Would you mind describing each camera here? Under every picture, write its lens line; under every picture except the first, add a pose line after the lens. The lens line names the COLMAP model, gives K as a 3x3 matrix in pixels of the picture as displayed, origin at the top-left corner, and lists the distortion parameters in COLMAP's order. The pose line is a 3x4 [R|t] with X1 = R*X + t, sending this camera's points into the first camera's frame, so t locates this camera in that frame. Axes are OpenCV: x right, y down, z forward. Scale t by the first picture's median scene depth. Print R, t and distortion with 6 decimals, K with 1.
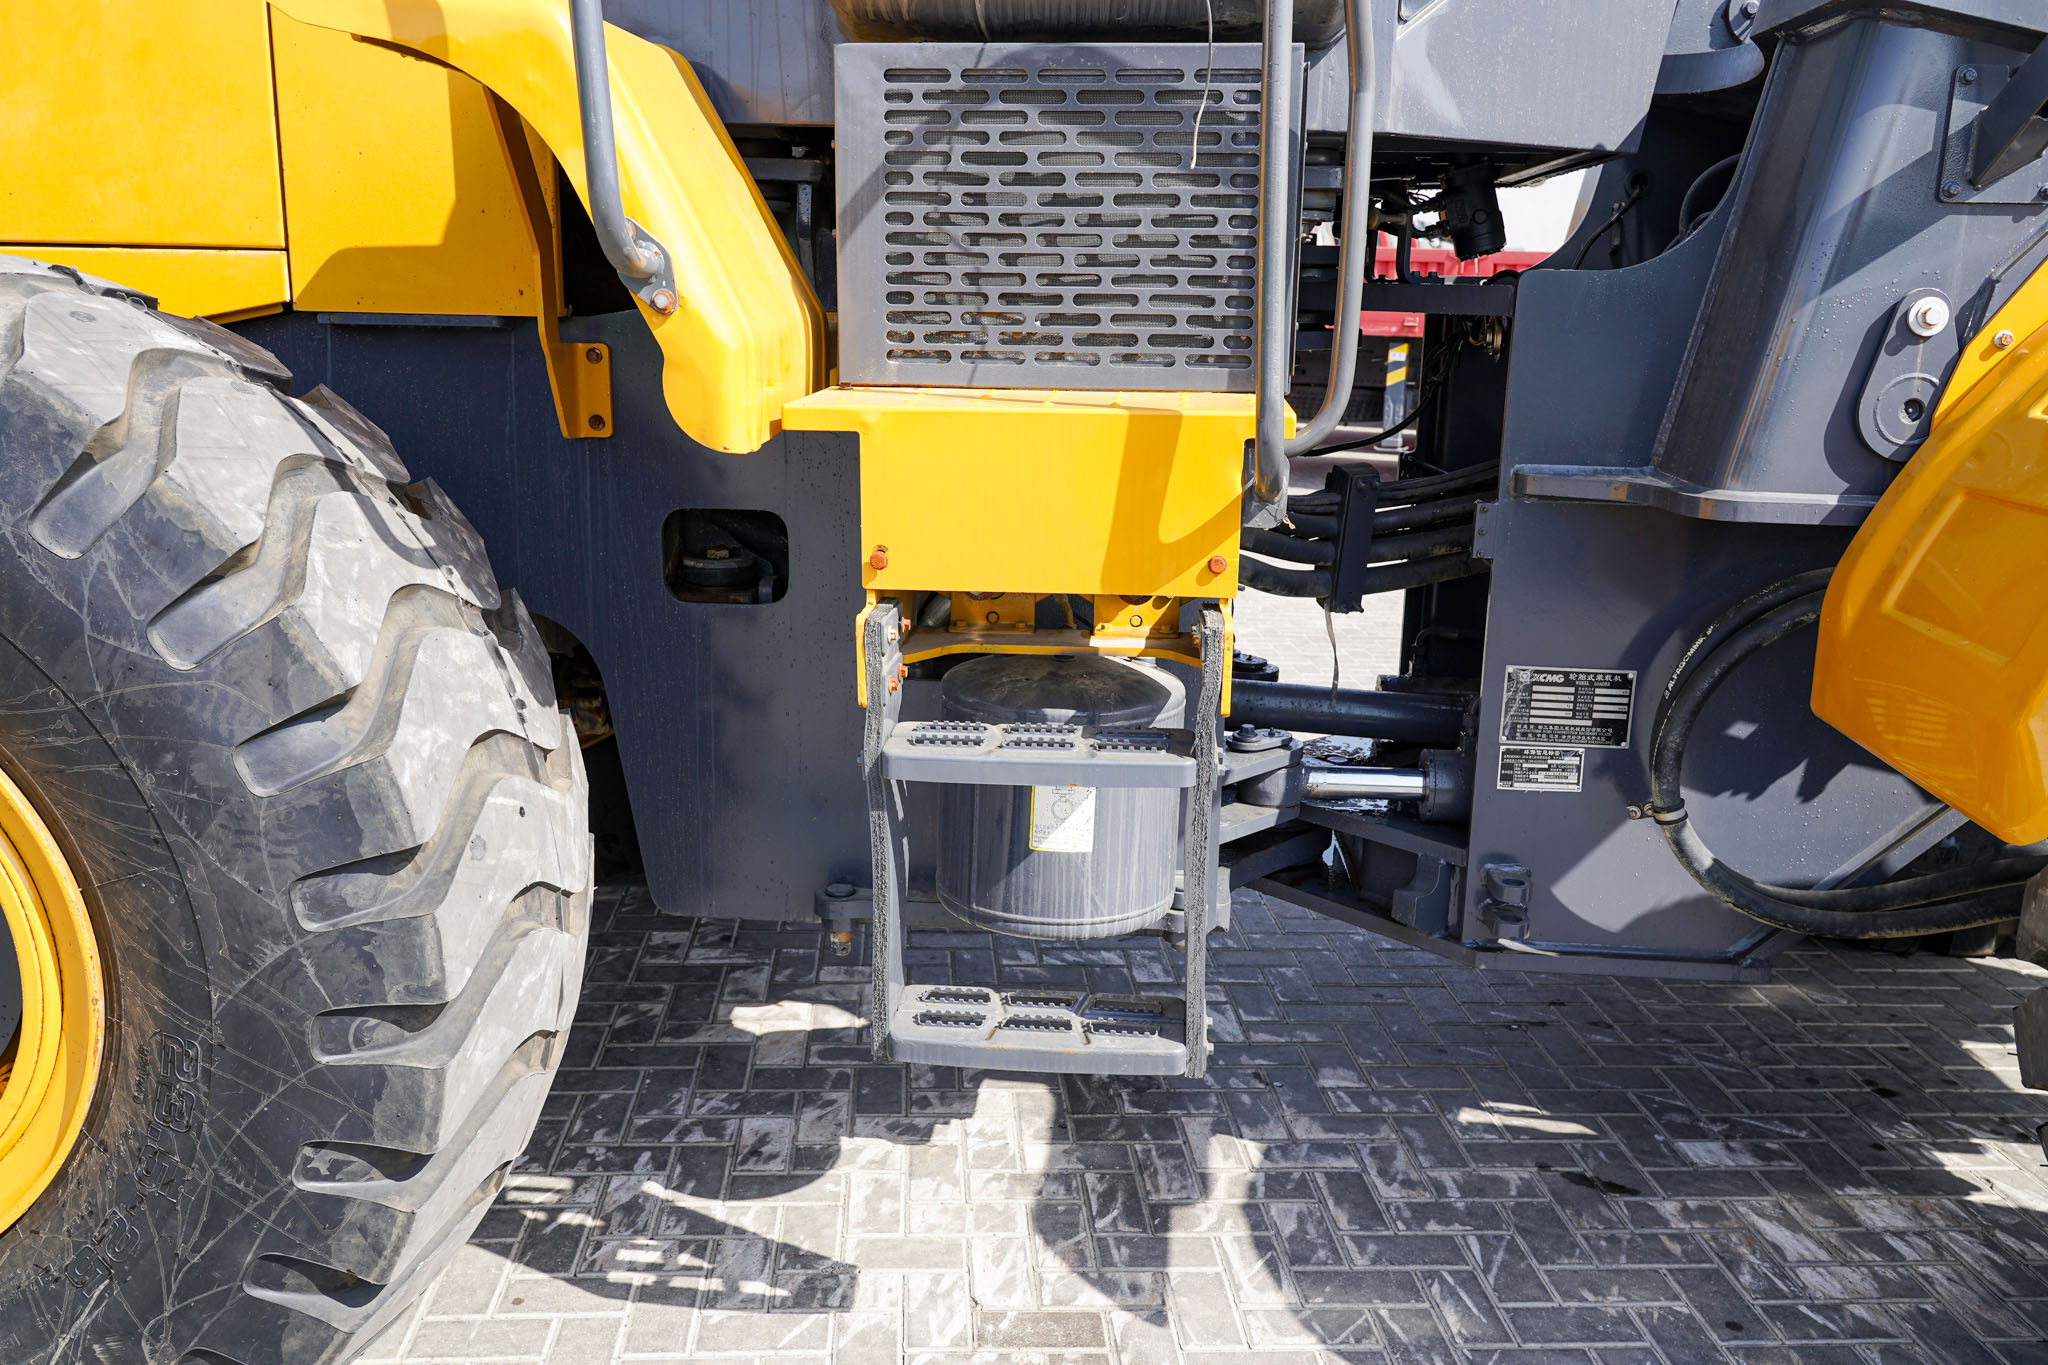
lens RADIAL K [[1635.2, 0, 1019.4], [0, 1635.2, 686.9], [0, 0, 1]] dist [0.001173, -0.001889]
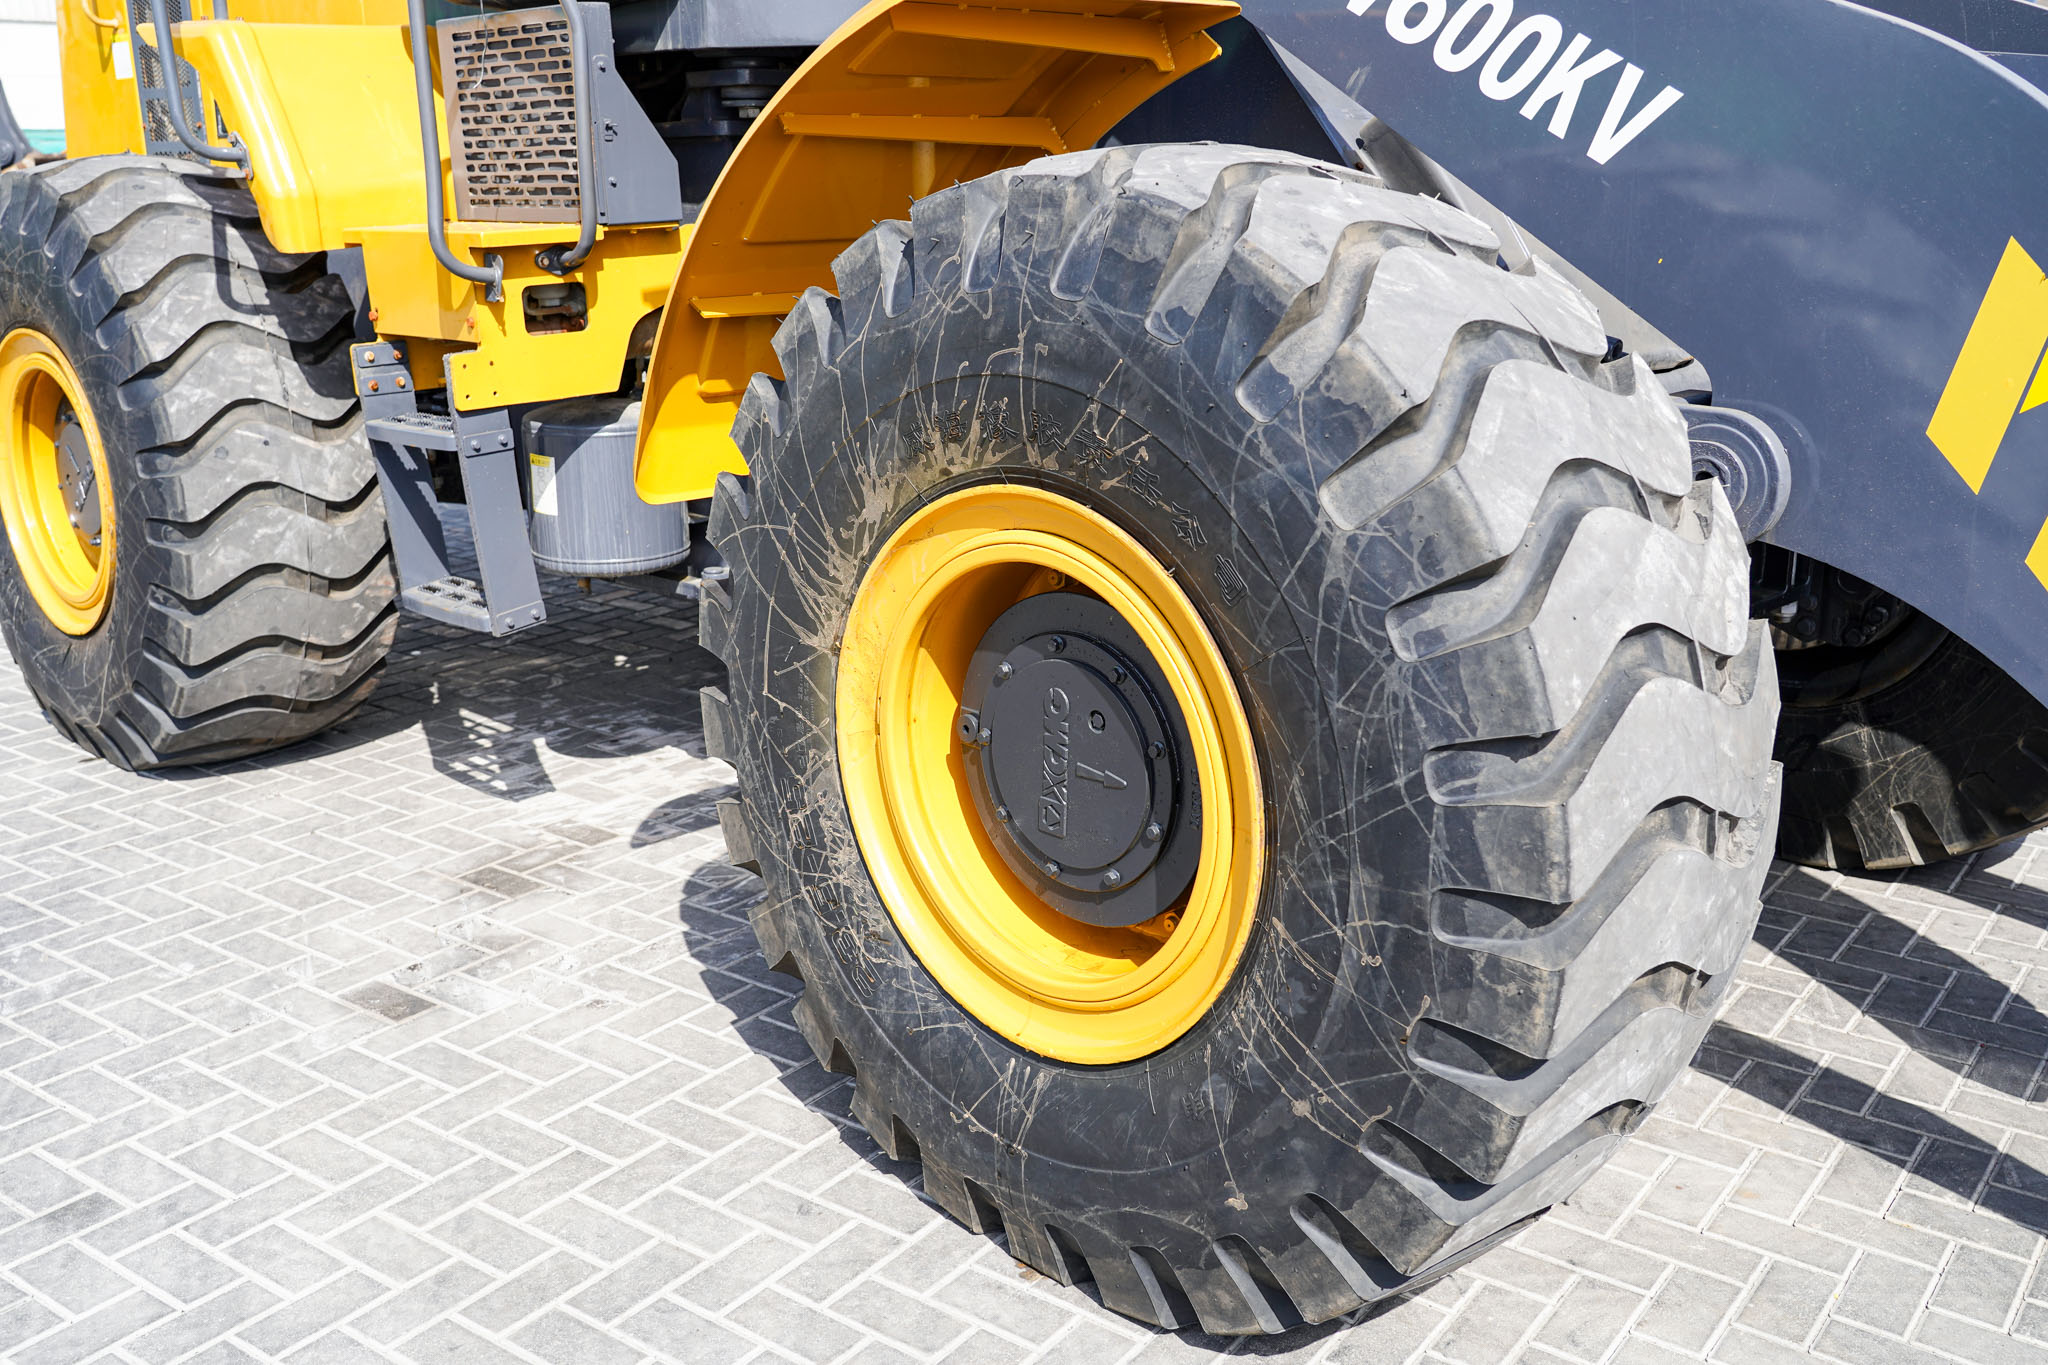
lens RADIAL K [[1926.2, 0, 1024.0], [0, 1926.2, 682.5], [0, 0, 1]] dist [0.018546, 0.005363]
pose [[0.761222, 0.145245, -0.632017, 1.435436], [-0.118235, 0.989345, 0.084957, 0.043433], [0.637622, 0.010056, 0.770284, -0.143759]]
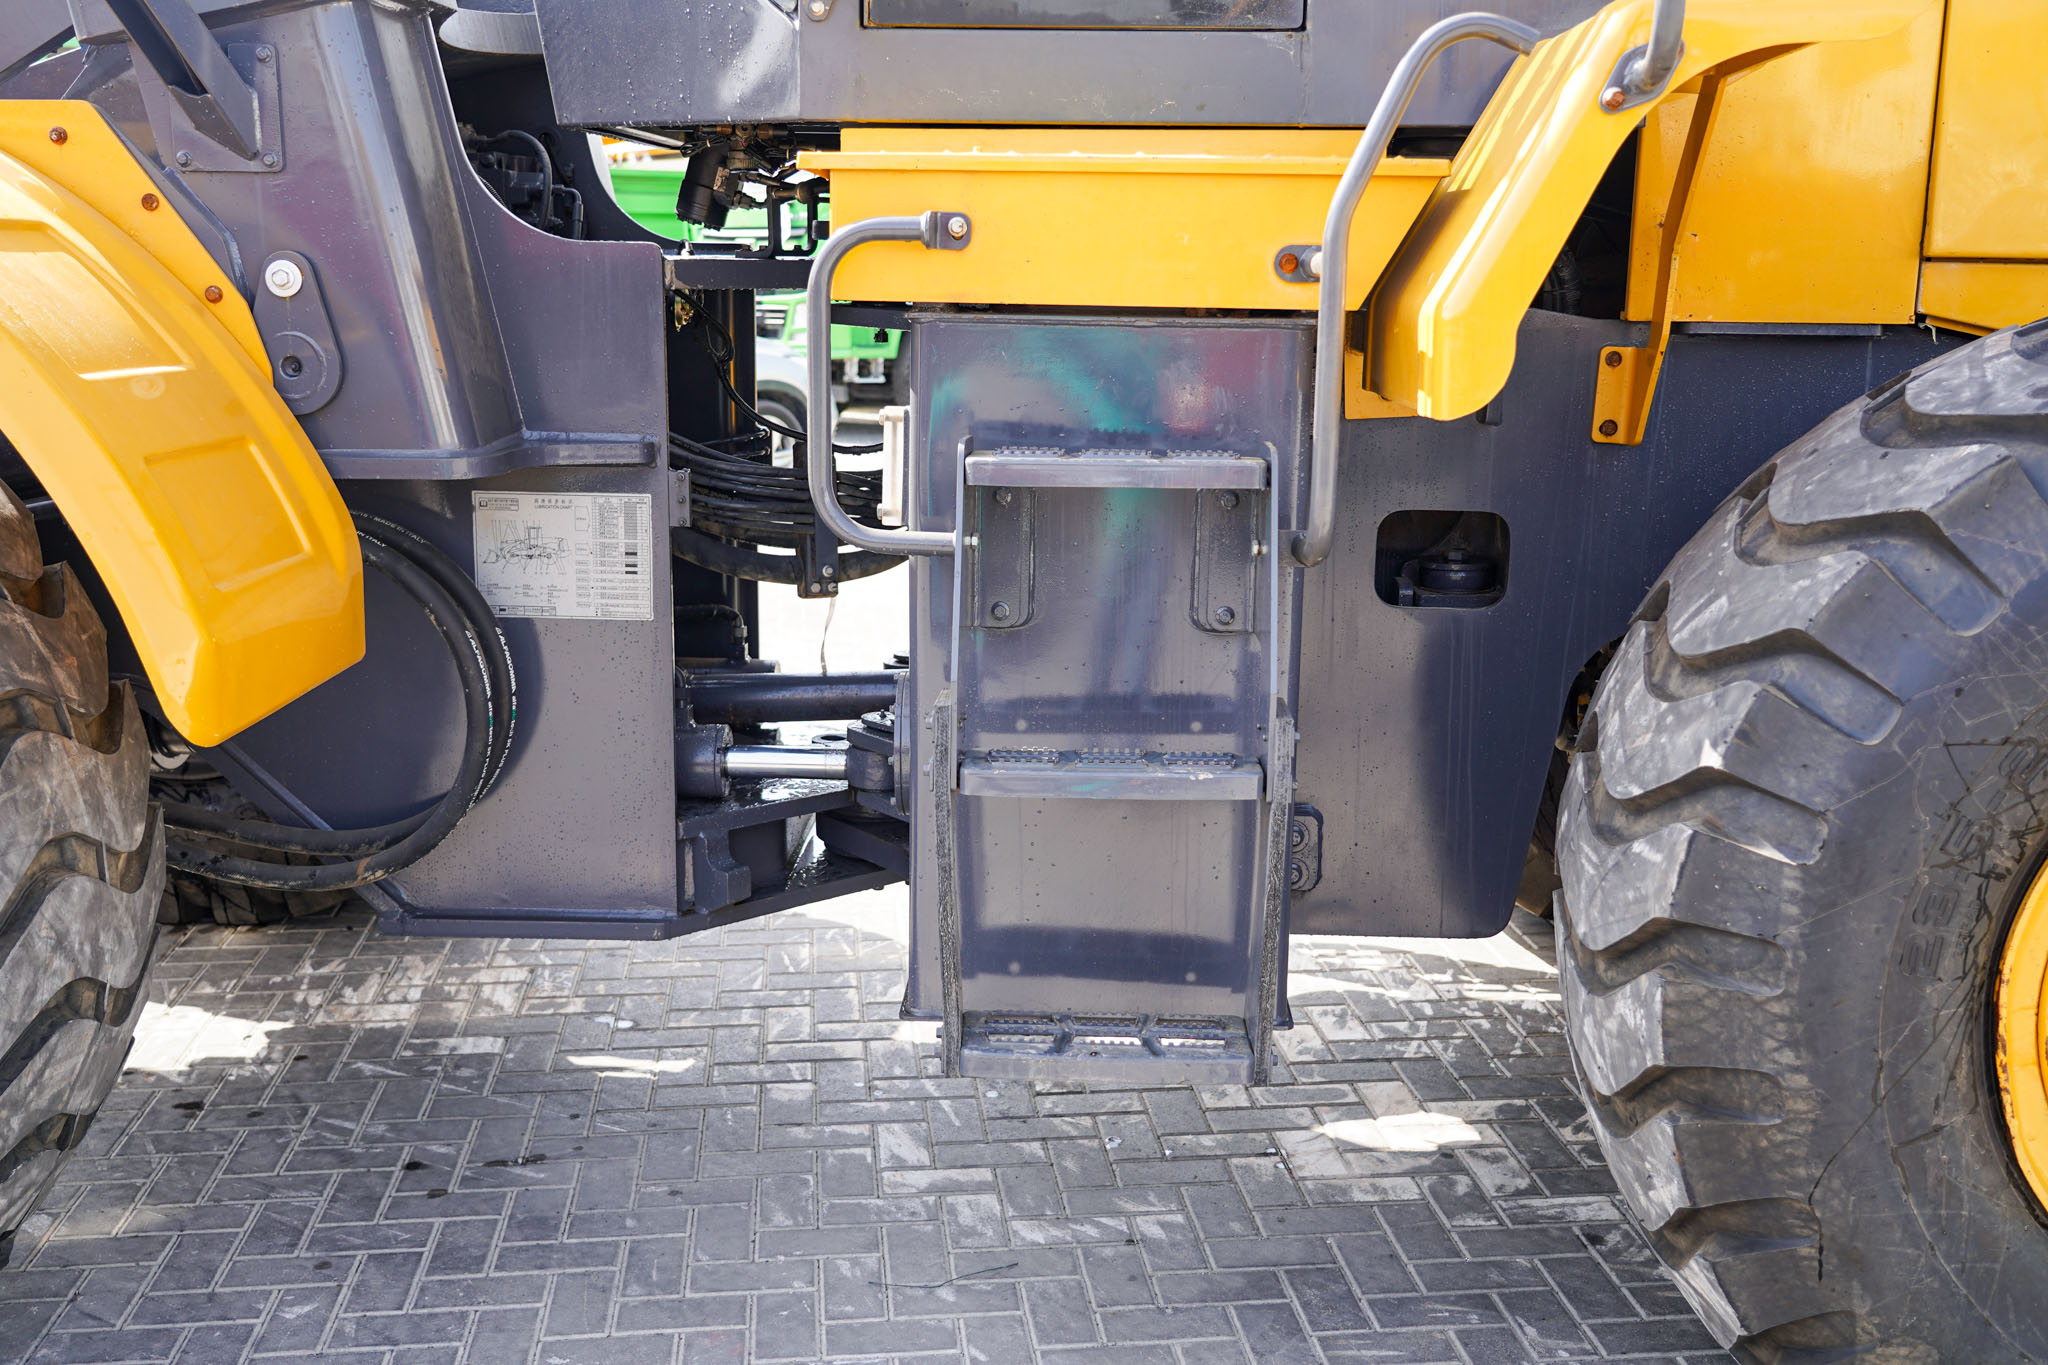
lens RADIAL K [[2039.2, 0, 1024.0], [0, 2039.2, 682.5], [0, 0, 1]] dist [-0.007708, -0.005196]
pose [[-0.998608, -0.021298, -0.048261, 0.159150], [-0.040108, 0.900804, 0.432369, -0.632188], [0.034265, 0.433703, -0.900404, 2.543092]]
